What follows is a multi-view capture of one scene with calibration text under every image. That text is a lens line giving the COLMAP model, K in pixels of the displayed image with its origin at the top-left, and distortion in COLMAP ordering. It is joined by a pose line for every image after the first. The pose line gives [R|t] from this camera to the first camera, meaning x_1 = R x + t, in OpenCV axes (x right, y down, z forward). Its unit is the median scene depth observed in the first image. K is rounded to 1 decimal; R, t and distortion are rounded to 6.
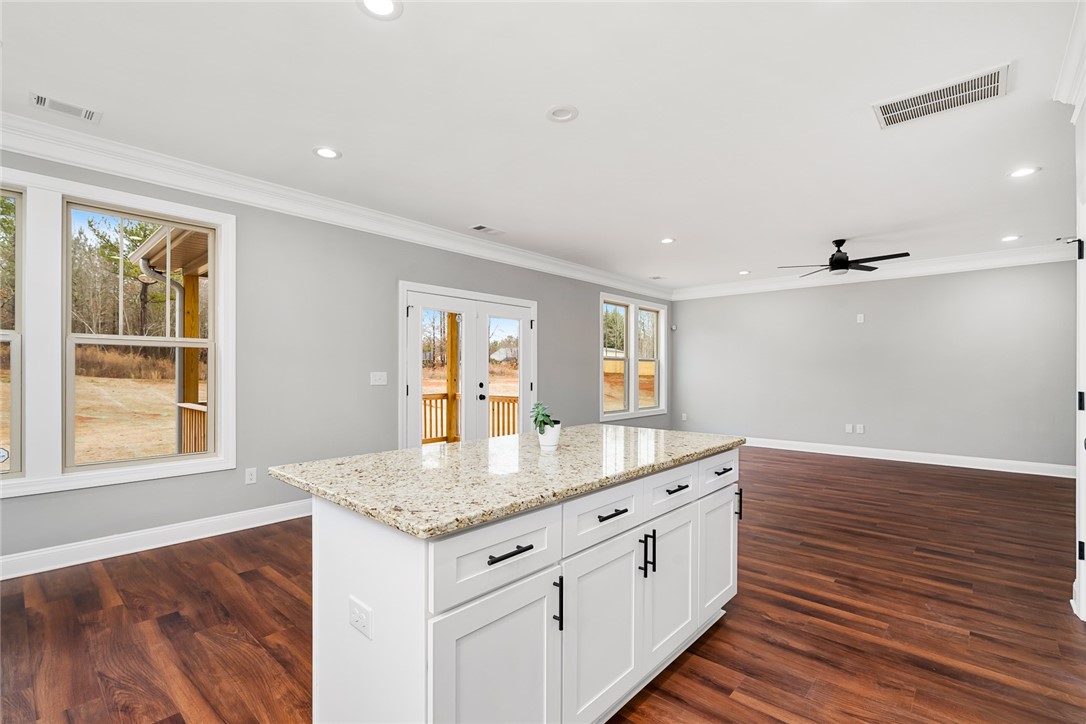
lens RADIAL K [[492.1, 0, 535.5], [0, 492.1, 365.8], [0, 0, 1]] dist [-0.004460, -0.000152]
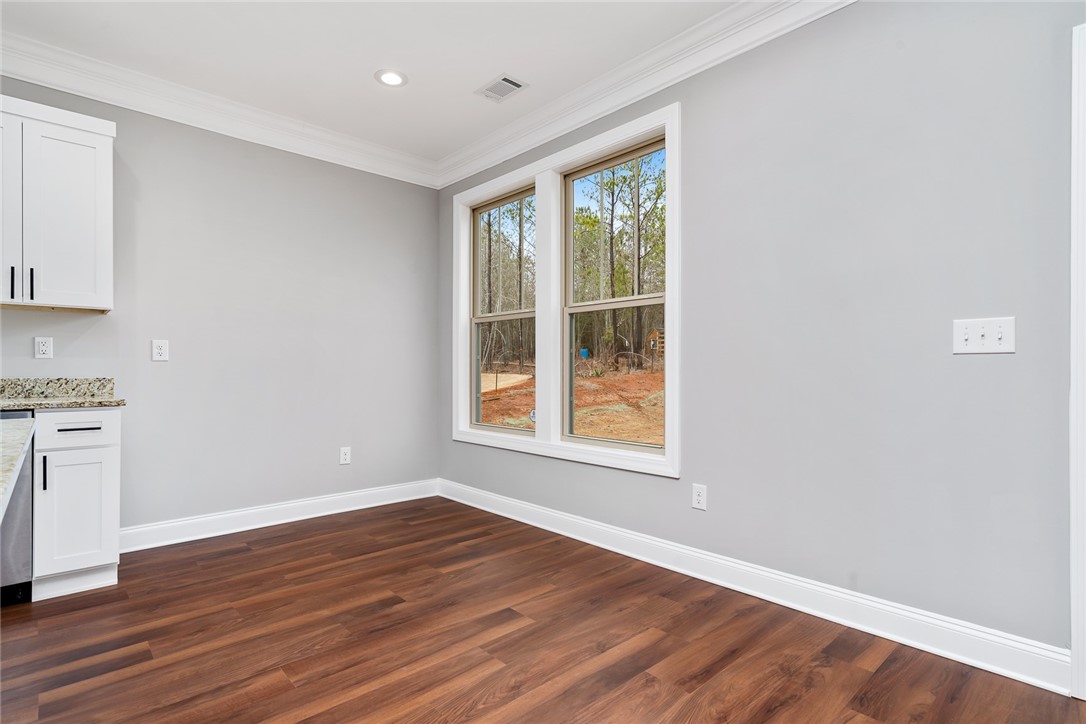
lens RADIAL K [[538.2, 0, 533.2], [0, 538.2, 369.9], [0, 0, 1]] dist [0.003705, -0.001755]
pose [[-0.086822, -0.001464, -0.996223, 0.200764], [0.011245, 0.999934, -0.002450, 0.087111], [0.996160, -0.011415, -0.086800, 1.248052]]
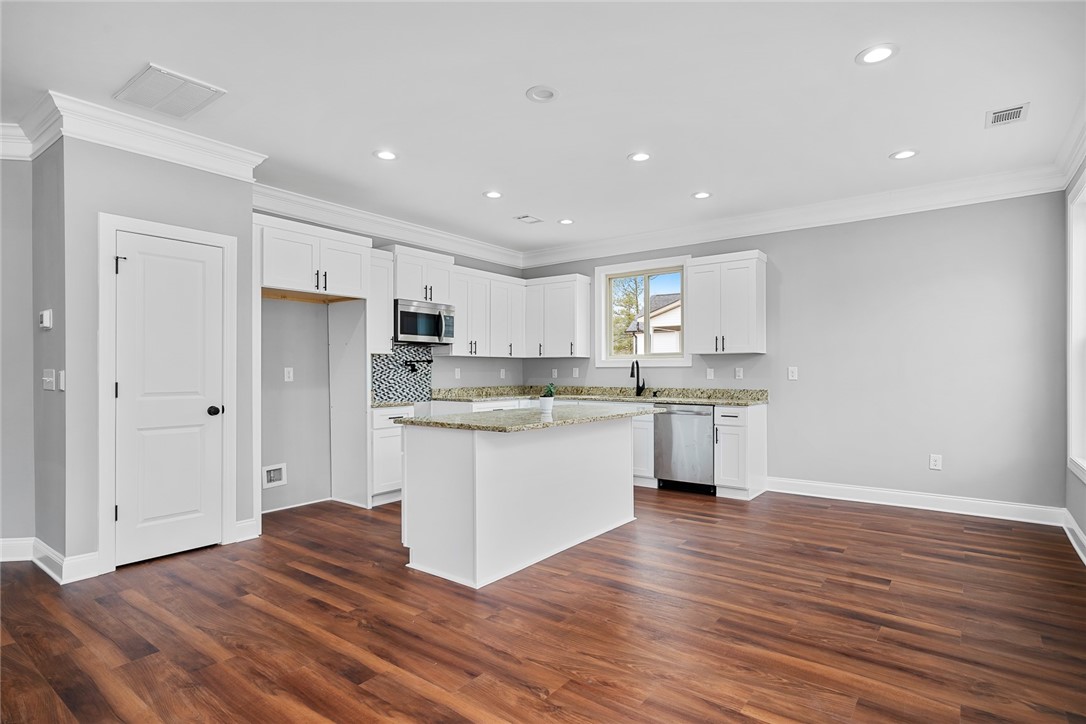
lens RADIAL K [[559.3, 0, 544.9], [0, 559.3, 372.3], [0, 0, 1]] dist [-0.006632, 0.000793]
pose [[-0.994551, 0.002611, -0.104221, 0.178458], [0.003308, 0.999973, -0.006515, 0.037131], [0.104202, -0.006824, -0.994533, 2.242899]]
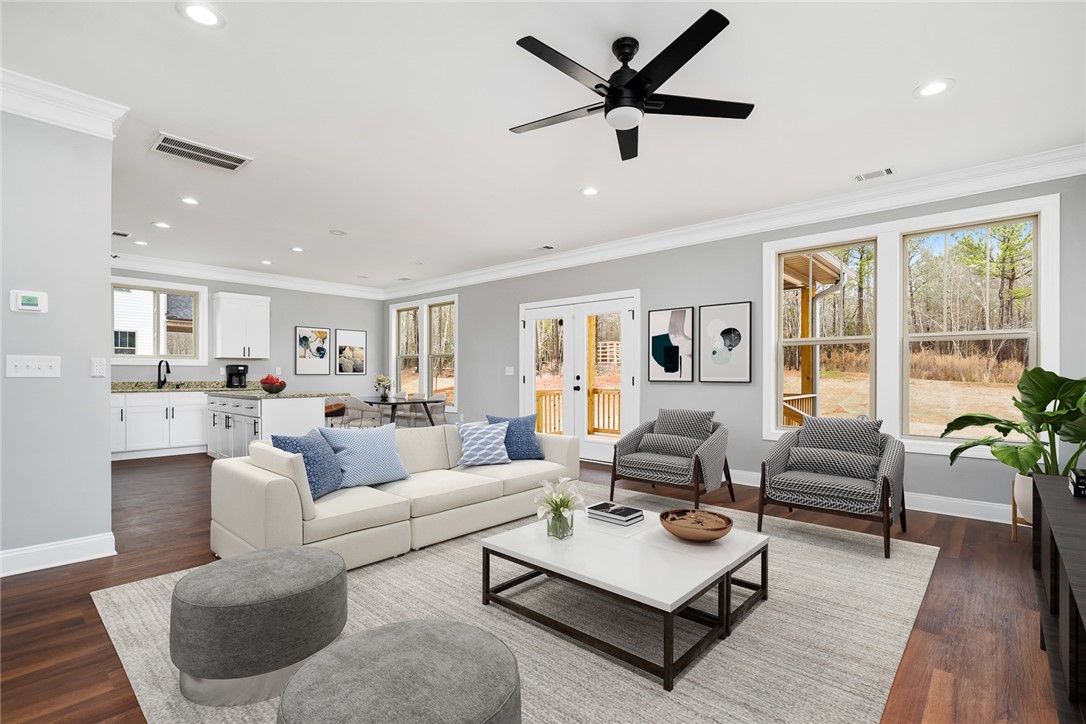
lens RADIAL K [[492.1, 0, 538.7], [0, 492.1, 373.4], [0, 0, 1]] dist [-0.004460, -0.000152]
pose [[0.012635, -0.002875, -0.999916, 2.175767], [0.008386, 0.999961, -0.002769, 0.067420], [0.999885, -0.008351, 0.012659, 1.904301]]
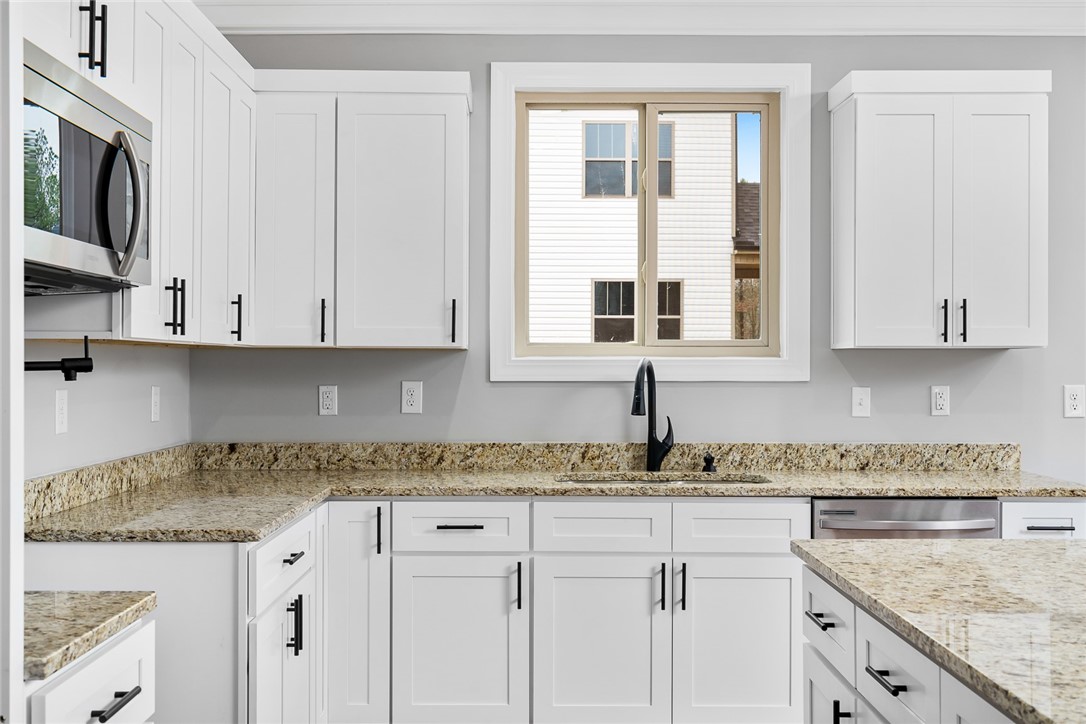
lens RADIAL K [[1160.4, 0, 537.0], [0, 1160.4, 357.1], [0, 0, 1]] dist [0.001315, 0.000000]
pose [[-0.726303, -0.006202, -0.687346, 0.770140], [0.003509, 0.999913, -0.012731, -0.014104], [0.687365, -0.011658, -0.726218, 0.987747]]
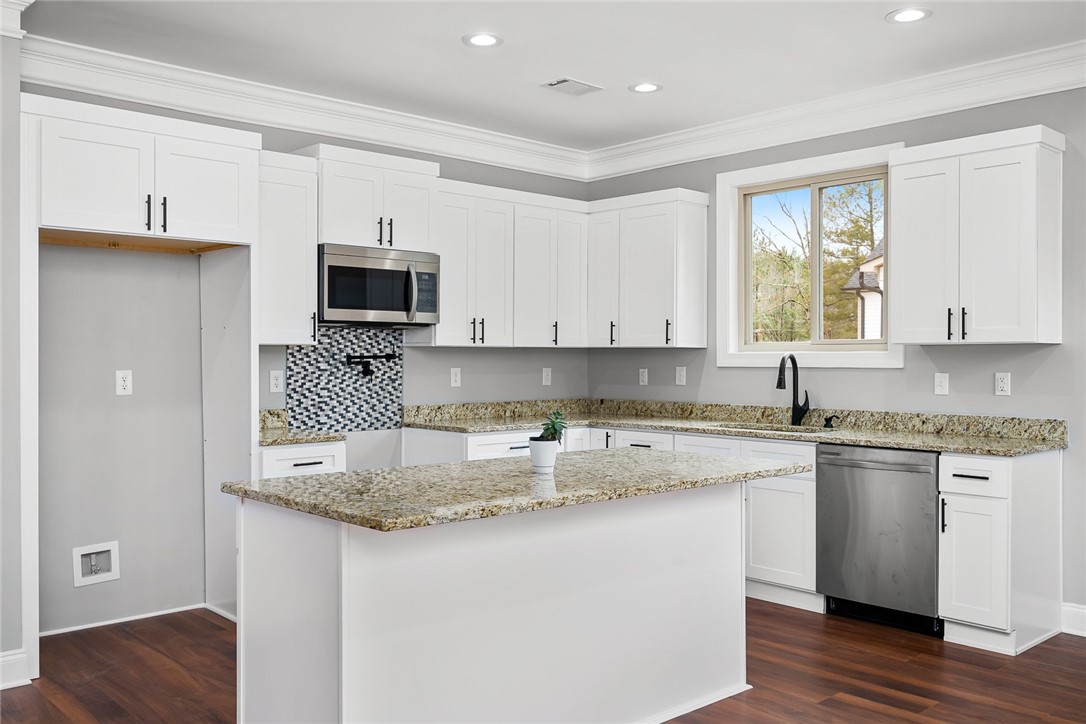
lens RADIAL K [[946.7, 0, 532.9], [0, 946.7, 360.6], [0, 0, 1]] dist [0.008632, -0.005420]
pose [[-0.996659, -0.001872, 0.081655, -0.063727], [-0.002239, 0.999988, -0.004394, -0.004627], [-0.081646, -0.004562, -0.996651, 2.006874]]
